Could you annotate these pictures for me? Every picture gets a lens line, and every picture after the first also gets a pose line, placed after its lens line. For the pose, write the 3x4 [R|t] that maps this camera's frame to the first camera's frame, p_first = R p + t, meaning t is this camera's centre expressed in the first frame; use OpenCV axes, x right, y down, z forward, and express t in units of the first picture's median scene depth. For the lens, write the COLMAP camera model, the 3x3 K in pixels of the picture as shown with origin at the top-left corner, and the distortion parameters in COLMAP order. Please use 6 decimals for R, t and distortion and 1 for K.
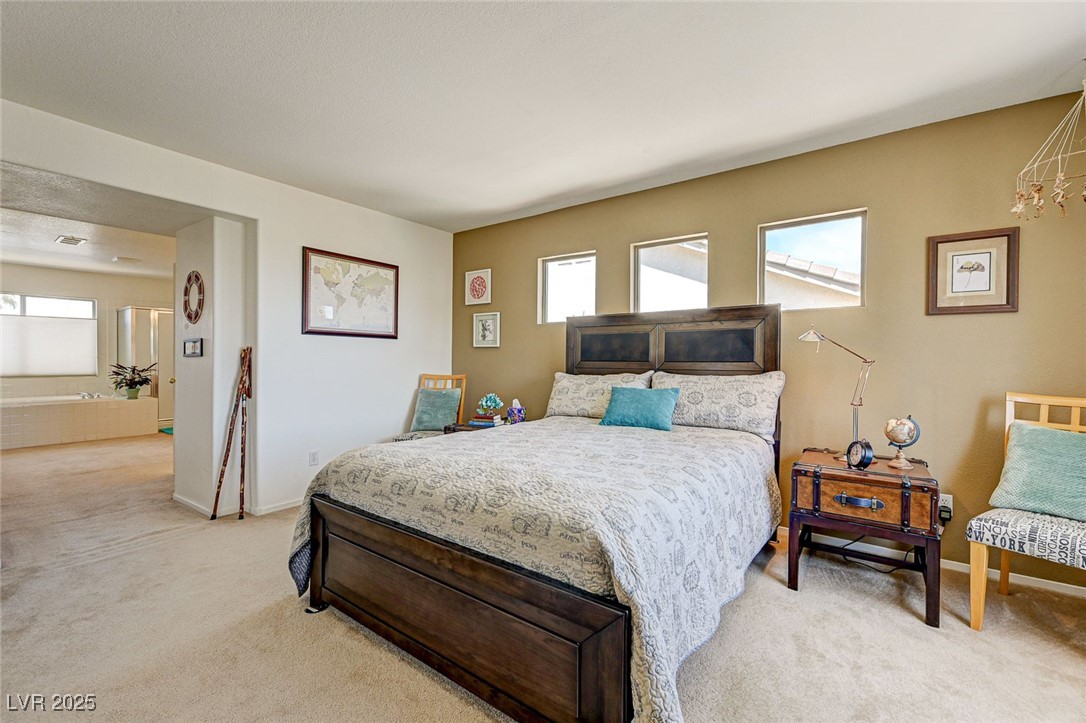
lens RADIAL K [[441.3, 0, 543.9], [0, 441.3, 364.7], [0, 0, 1]] dist [-0.001533, 0.000143]
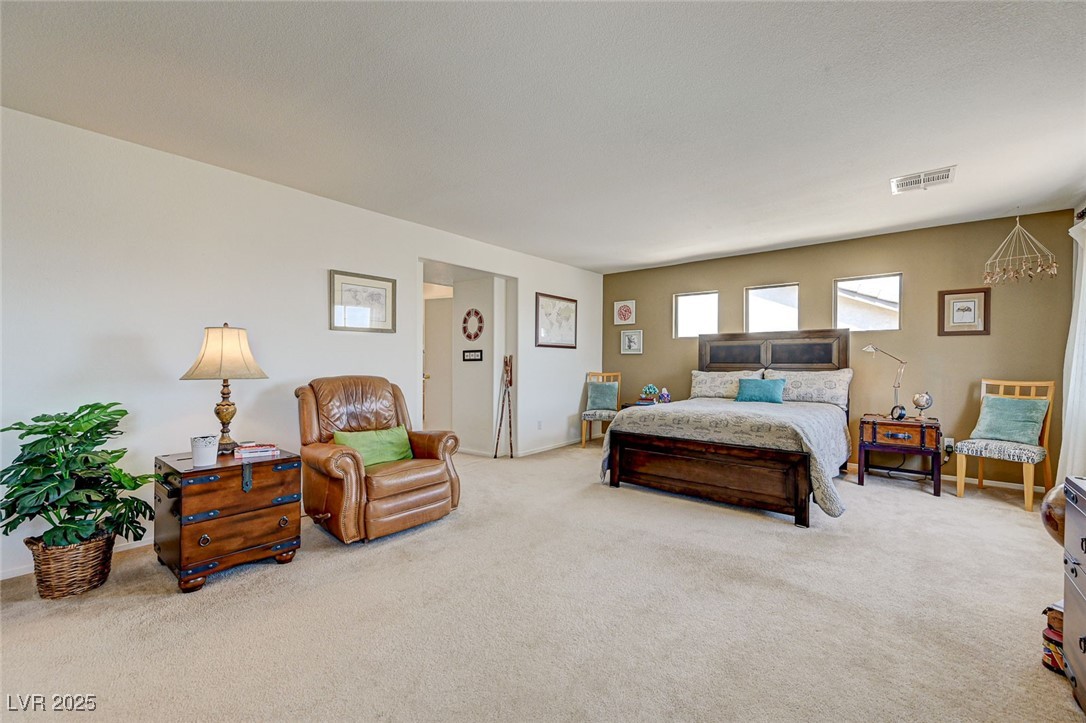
lens RADIAL K [[441.3, 0, 544.4], [0, 441.3, 366.0], [0, 0, 1]] dist [-0.001533, 0.000143]
pose [[0.998279, -0.002646, -0.058589, -0.499055], [0.002446, 0.999991, -0.003485, 0.007743], [0.058597, 0.003336, 0.998276, -0.709846]]
